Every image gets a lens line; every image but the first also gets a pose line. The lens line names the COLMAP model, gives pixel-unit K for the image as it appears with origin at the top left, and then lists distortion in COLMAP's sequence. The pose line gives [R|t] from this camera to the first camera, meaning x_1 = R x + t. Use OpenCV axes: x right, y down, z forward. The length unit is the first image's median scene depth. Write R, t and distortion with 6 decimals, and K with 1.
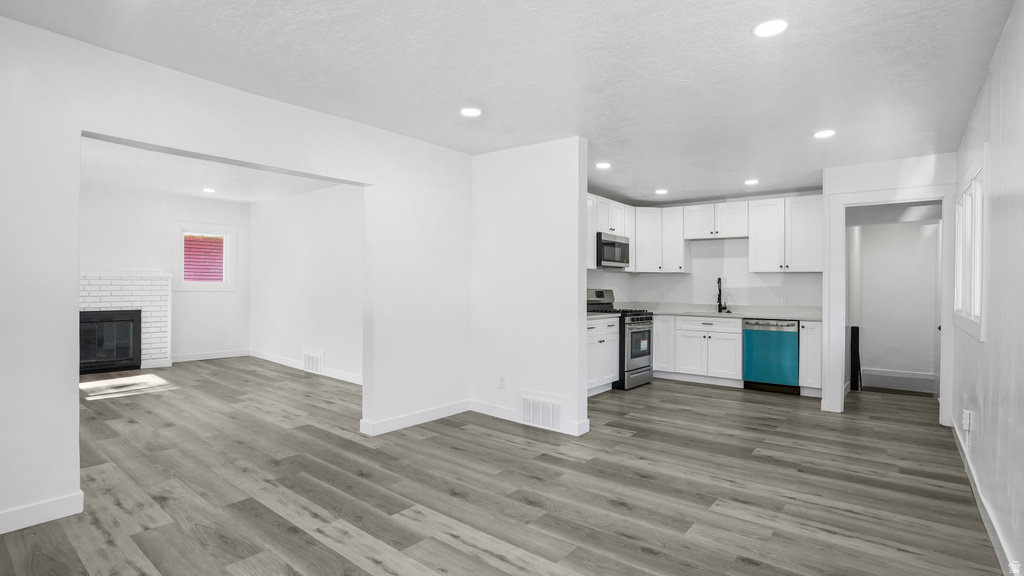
lens RADIAL K [[488.7, 0, 502.9], [0, 488.7, 271.5], [0, 0, 1]] dist [-0.009250, 0.002718]
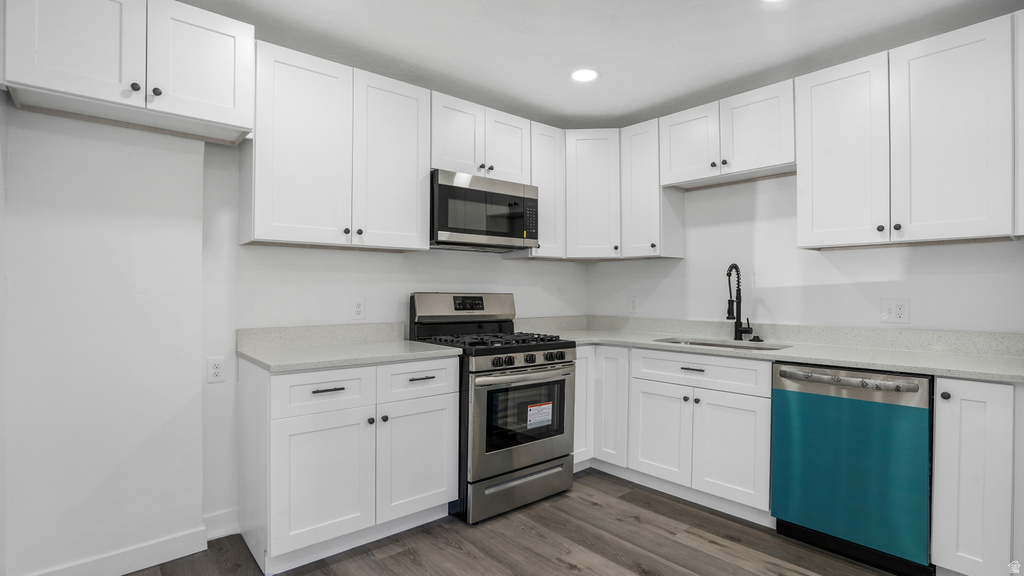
lens RADIAL K [[488.7, 0, 502.0], [0, 488.7, 290.7], [0, 0, 1]] dist [-0.009250, 0.002718]
pose [[0.981862, -0.012907, -0.189157, 0.325775], [0.018937, 0.999367, 0.030109, 0.020338], [0.188648, -0.033145, 0.981485, 0.528199]]
